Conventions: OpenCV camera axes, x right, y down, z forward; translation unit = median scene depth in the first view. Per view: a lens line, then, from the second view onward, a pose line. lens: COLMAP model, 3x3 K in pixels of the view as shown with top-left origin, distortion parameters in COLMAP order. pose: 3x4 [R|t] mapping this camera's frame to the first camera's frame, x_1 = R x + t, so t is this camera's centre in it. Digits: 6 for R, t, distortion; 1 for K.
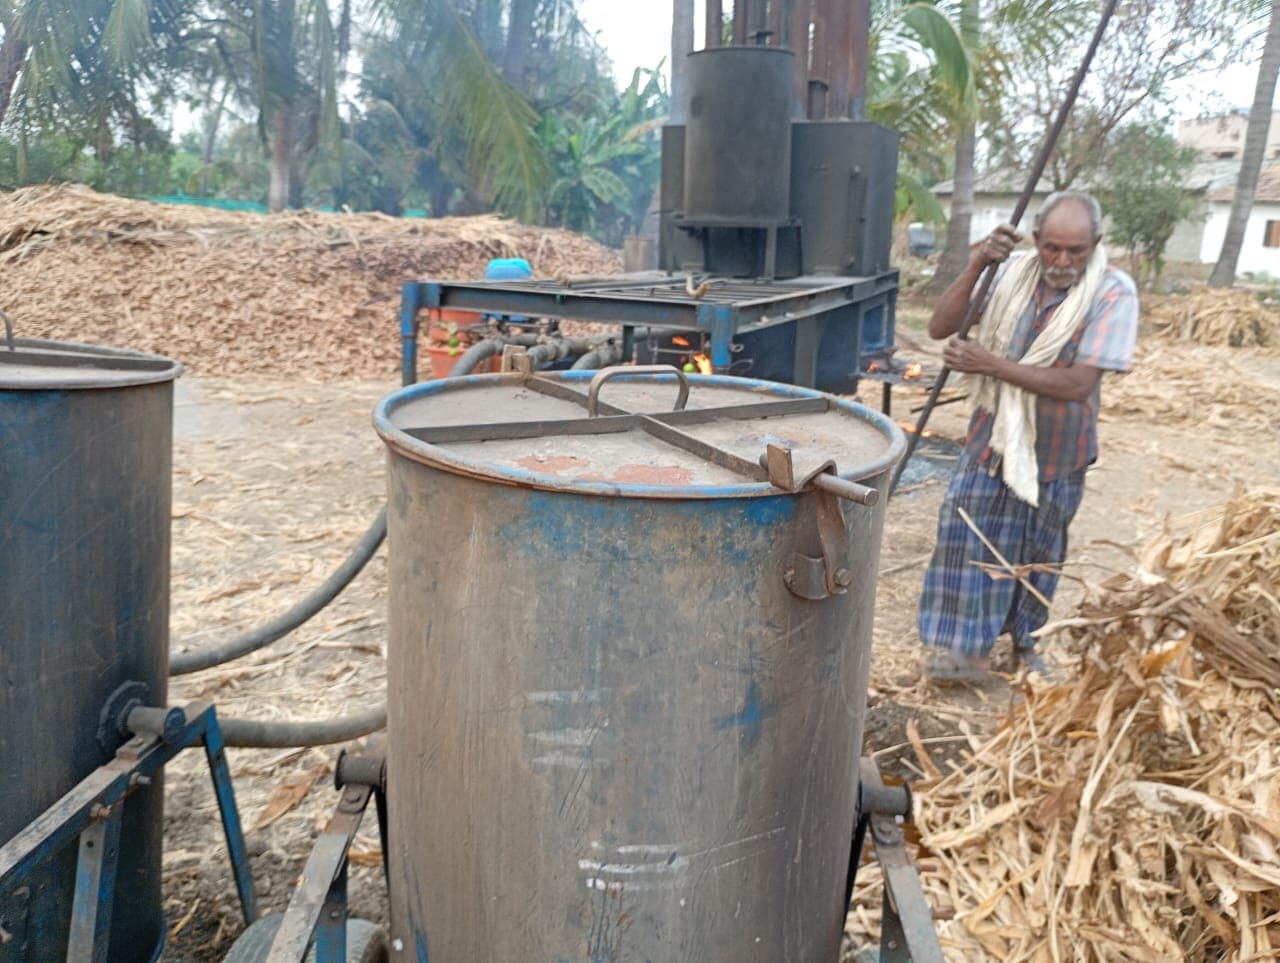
lens RADIAL K [[1067.3, 0, 640.0], [0, 1067.3, 481.5], [0, 0, 1]] dist [0.050193, -0.080145]
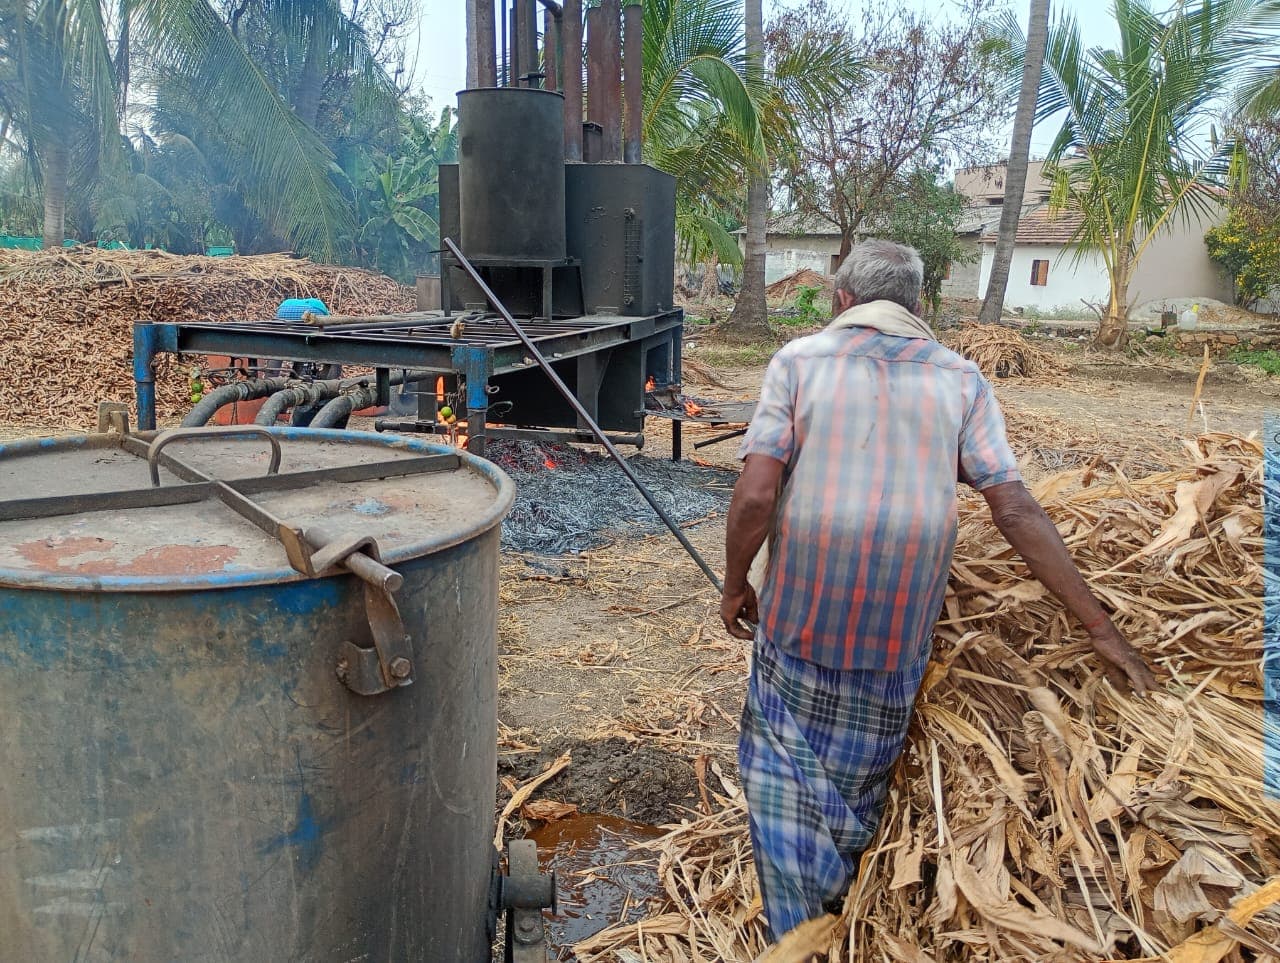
lens RADIAL K [[1049.1, 0, 640.0], [0, 1049.1, 481.5], [0, 0, 1]] dist [0.055993, -0.063061]
pose [[0.987180, -0.030280, 0.156711, 0.030897], [0.035136, 0.998982, -0.028306, -0.003903], [-0.155695, 0.033449, 0.987239, 0.013477]]
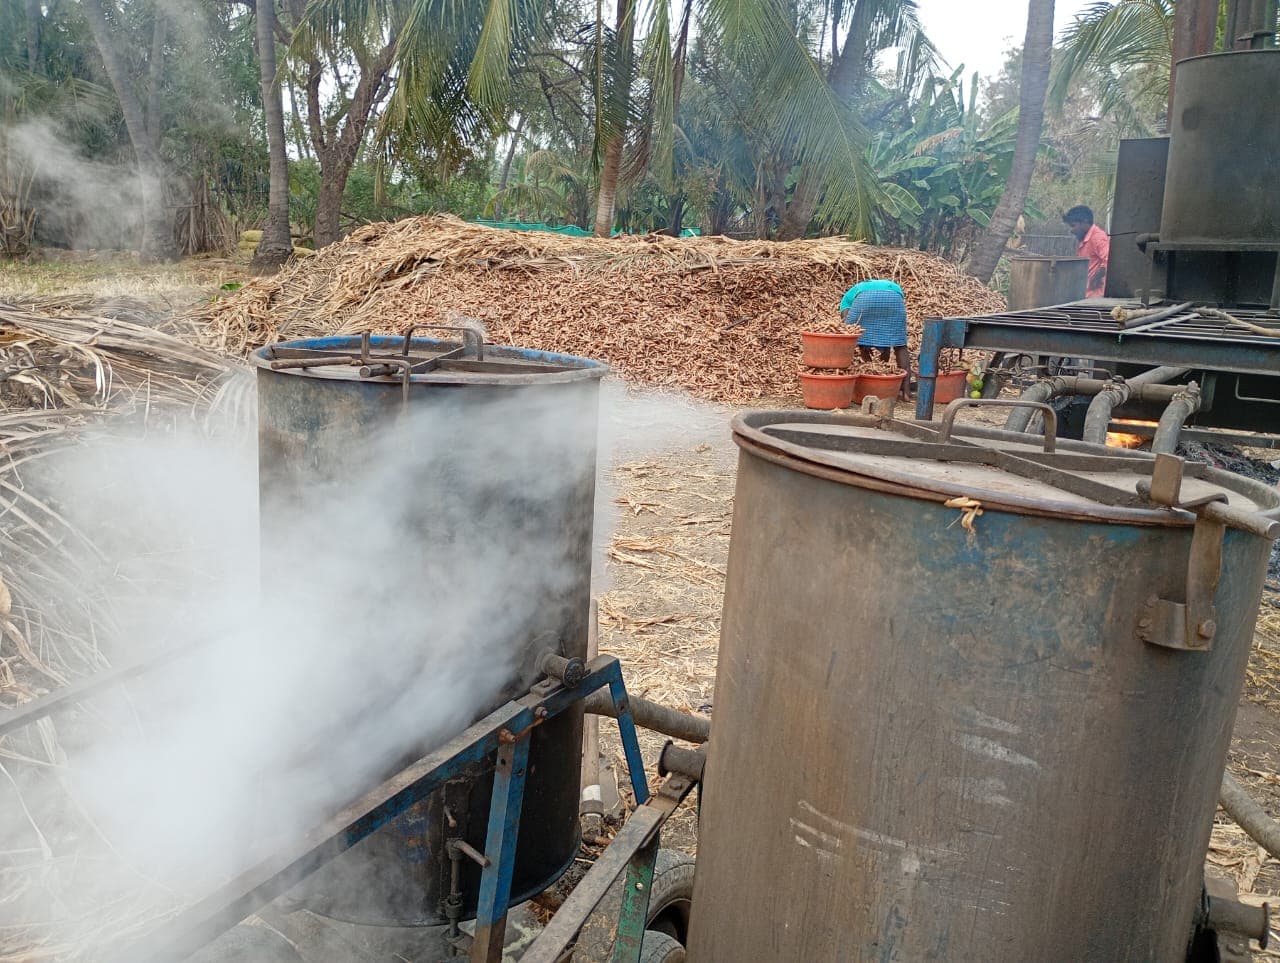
lens RADIAL K [[1049.1, 0, 640.0], [0, 1049.1, 481.5], [0, 0, 1]] dist [0.055993, -0.063061]
pose [[0.976870, 0.034599, -0.211015, -0.130119], [-0.036437, 0.999324, -0.004826, -0.015390], [0.210706, 0.012403, 0.977471, 0.025008]]
